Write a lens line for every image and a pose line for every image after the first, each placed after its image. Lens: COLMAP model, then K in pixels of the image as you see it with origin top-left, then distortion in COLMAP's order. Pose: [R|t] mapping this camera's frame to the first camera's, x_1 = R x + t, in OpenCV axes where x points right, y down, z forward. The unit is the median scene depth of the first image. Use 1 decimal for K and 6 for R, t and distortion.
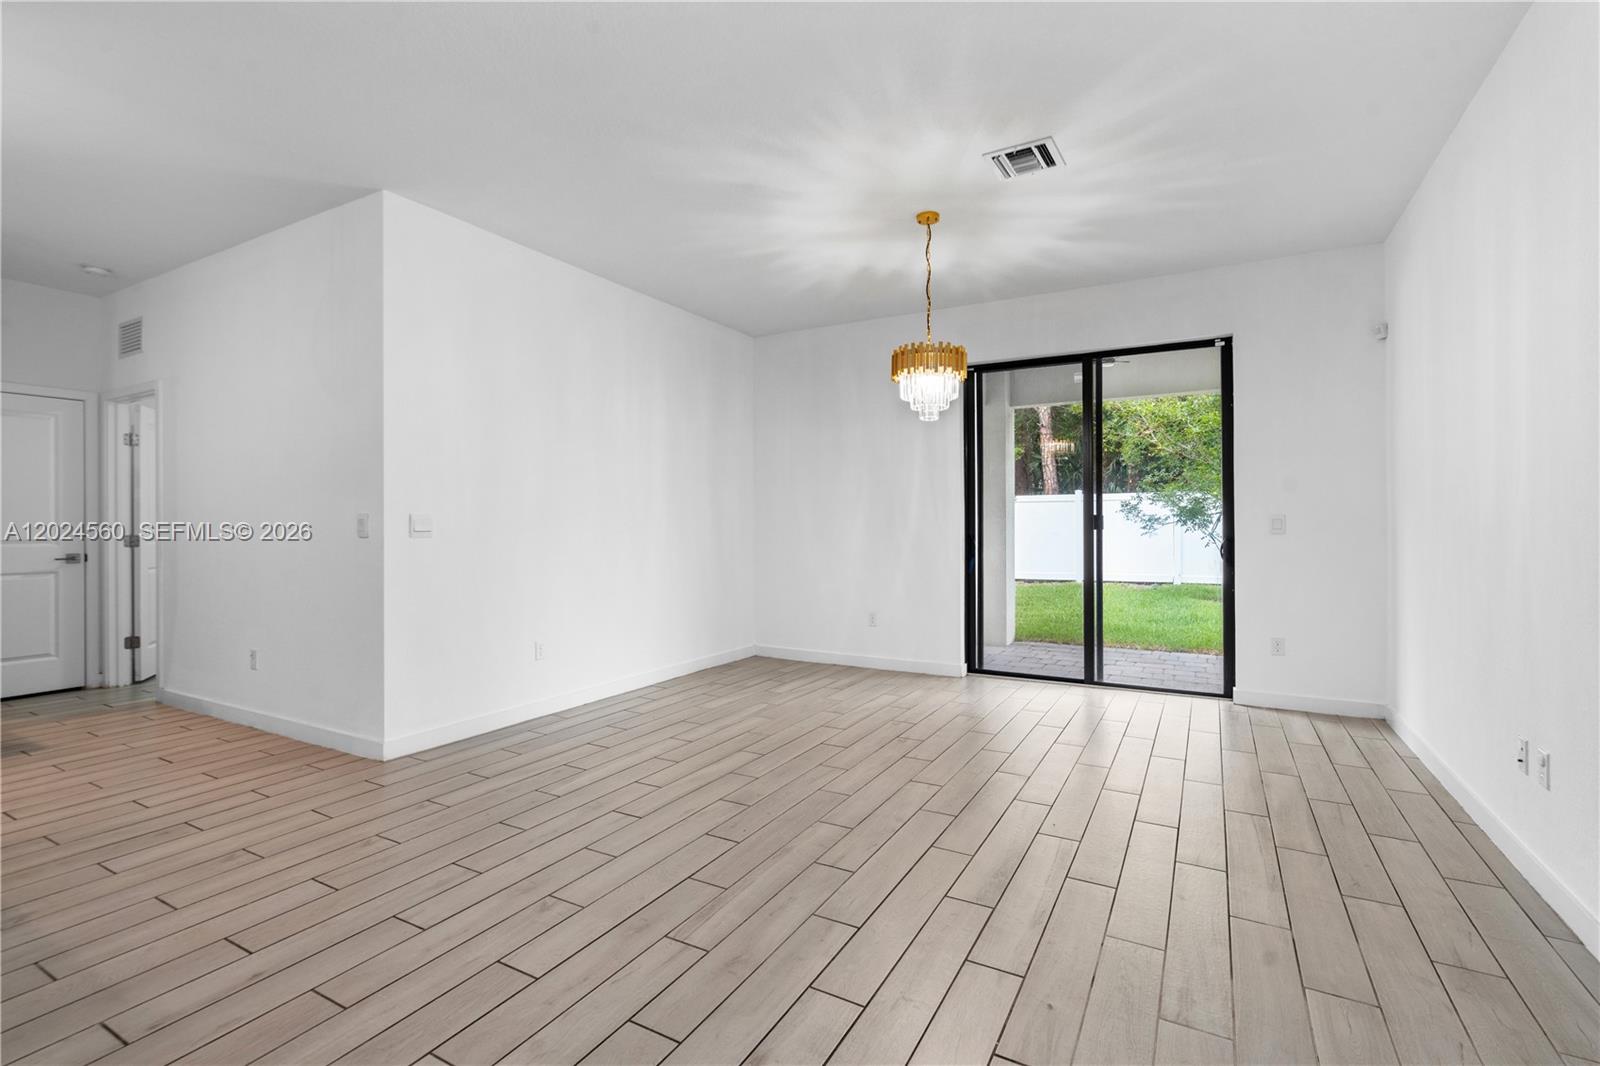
lens RADIAL K [[725.4, 0, 805.6], [0, 725.4, 524.7], [0, 0, 1]] dist [0.000115, 0.000119]
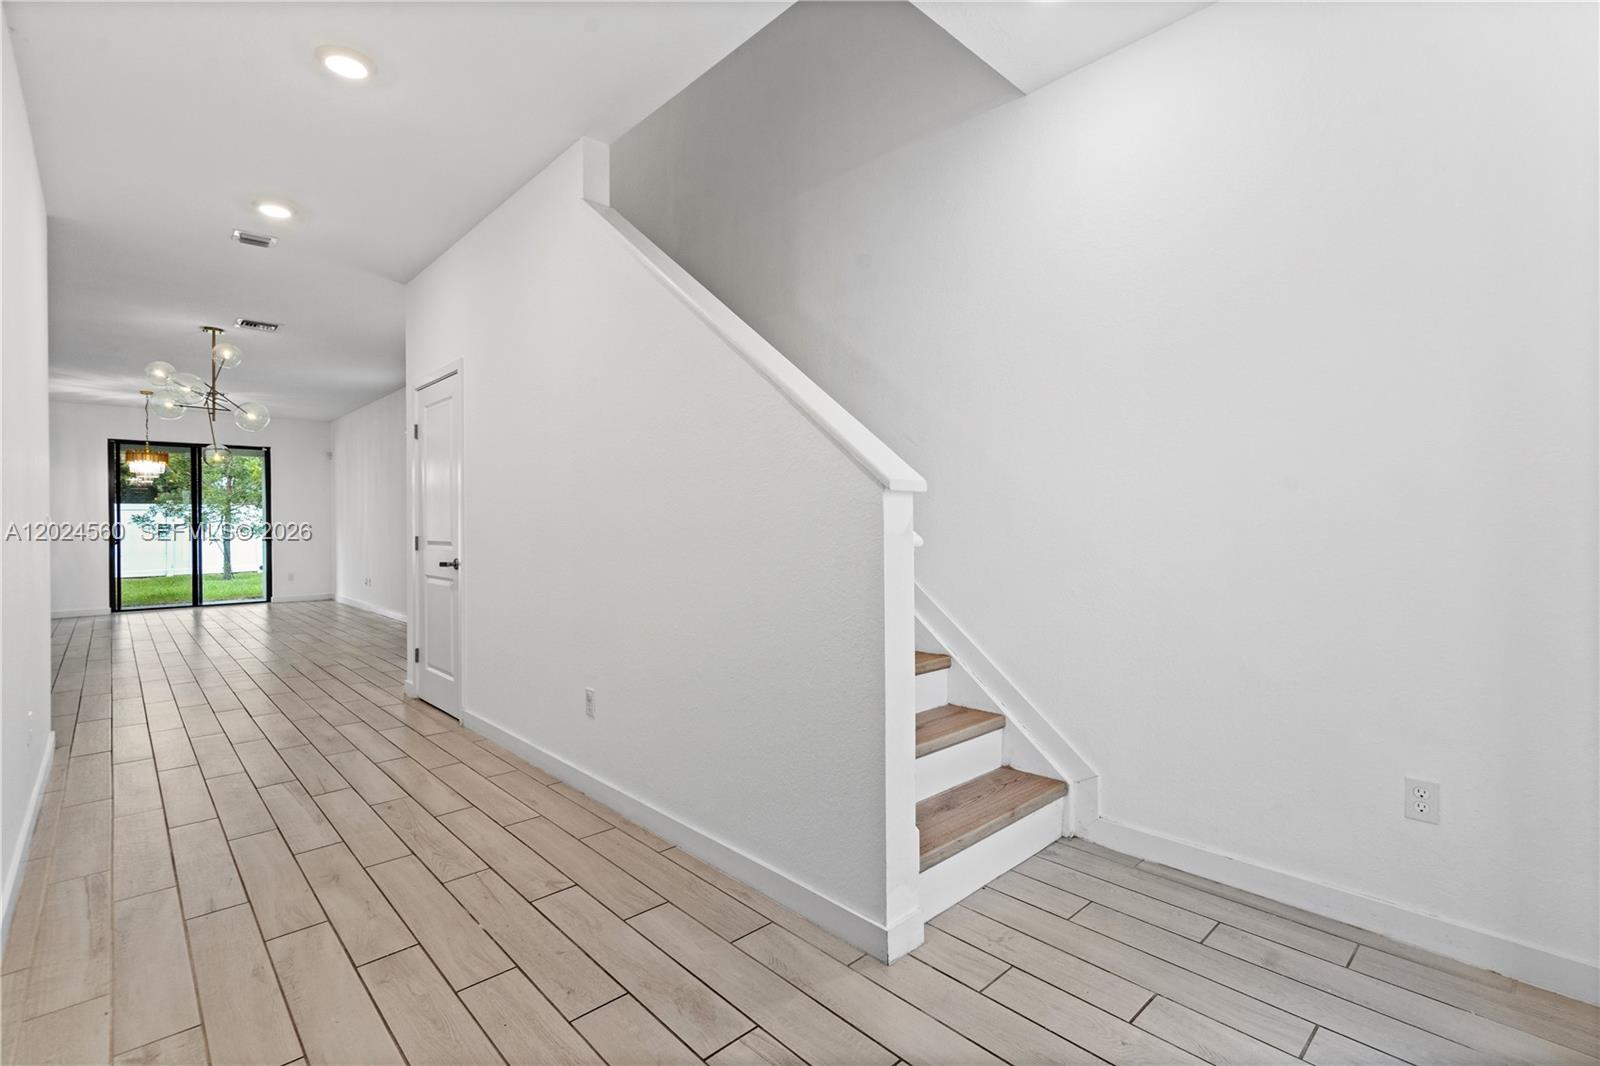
lens RADIAL K [[725.4, 0, 805.6], [0, 725.4, 524.7], [0, 0, 1]] dist [0.000115, 0.000119]
pose [[0.302008, 0.003727, 0.953298, -0.492121], [0.012071, 0.999897, -0.007733, 0.012955], [-0.953229, 0.013842, 0.301932, -0.592976]]
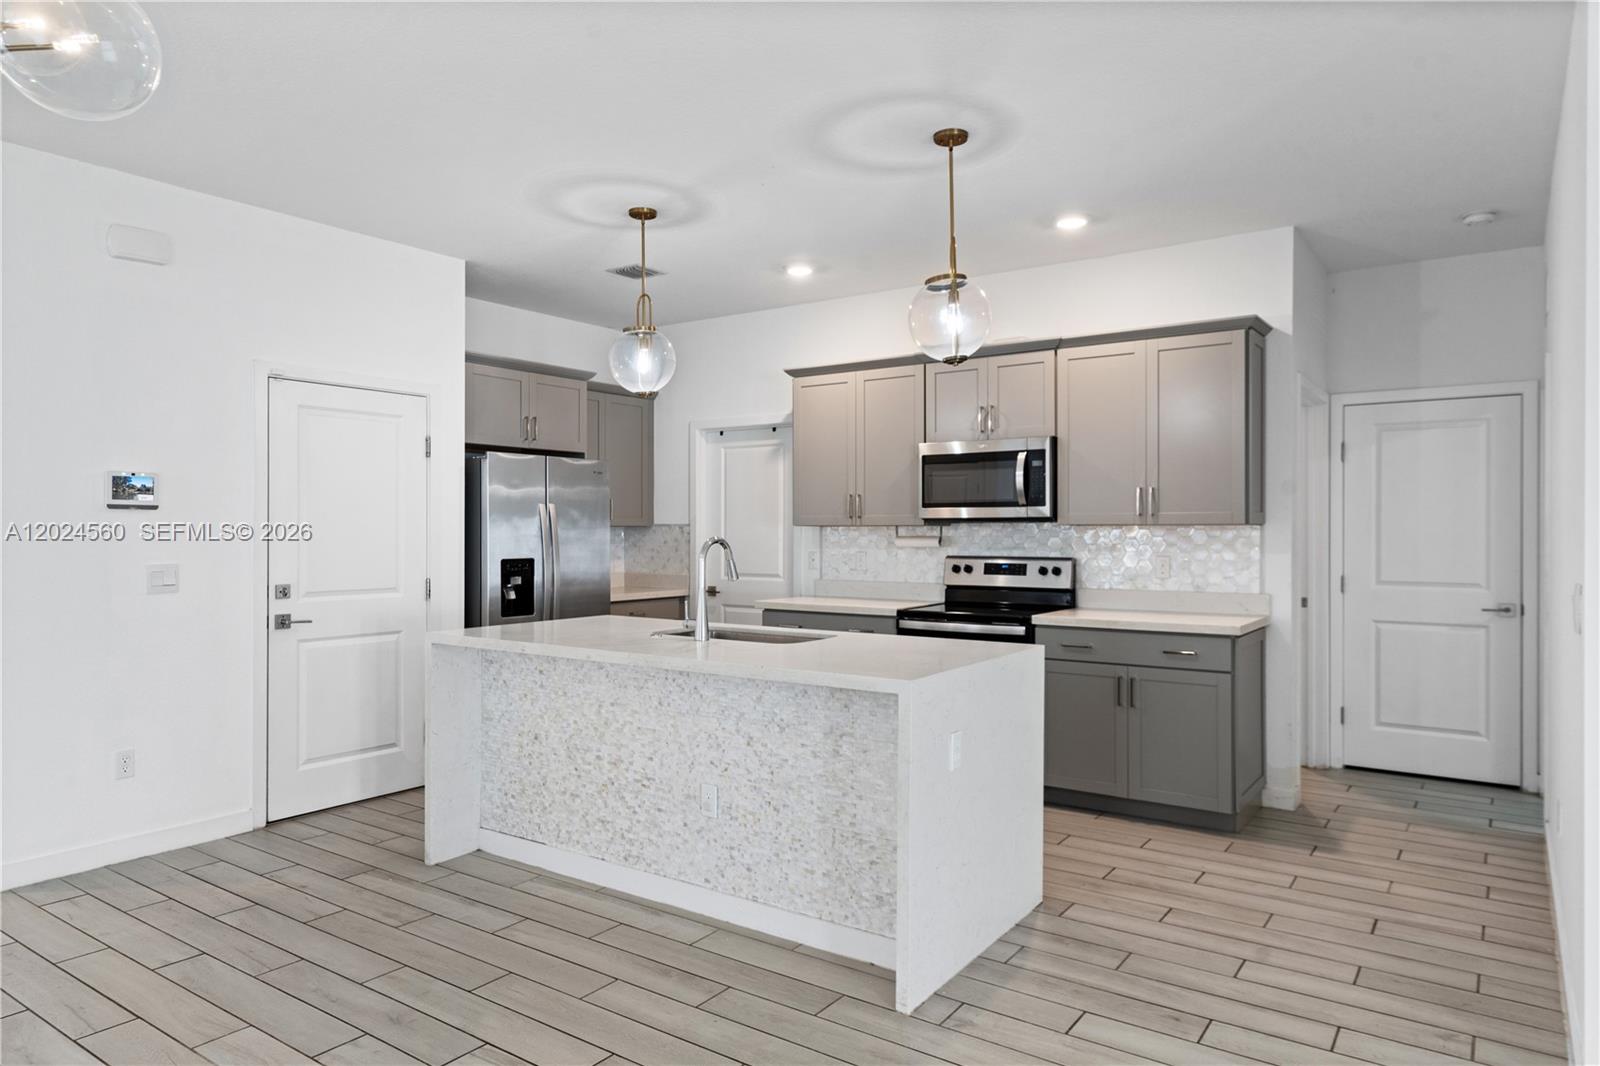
lens RADIAL K [[1001.7, 0, 799.7], [0, 1001.7, 529.8], [0, 0, 1]] dist [0.004508, 0.001150]
pose [[-0.108720, 0.005330, -0.994058, 0.111610], [-0.002970, 0.999979, 0.005687, -0.050254], [0.994068, 0.003571, -0.108702, 0.509367]]
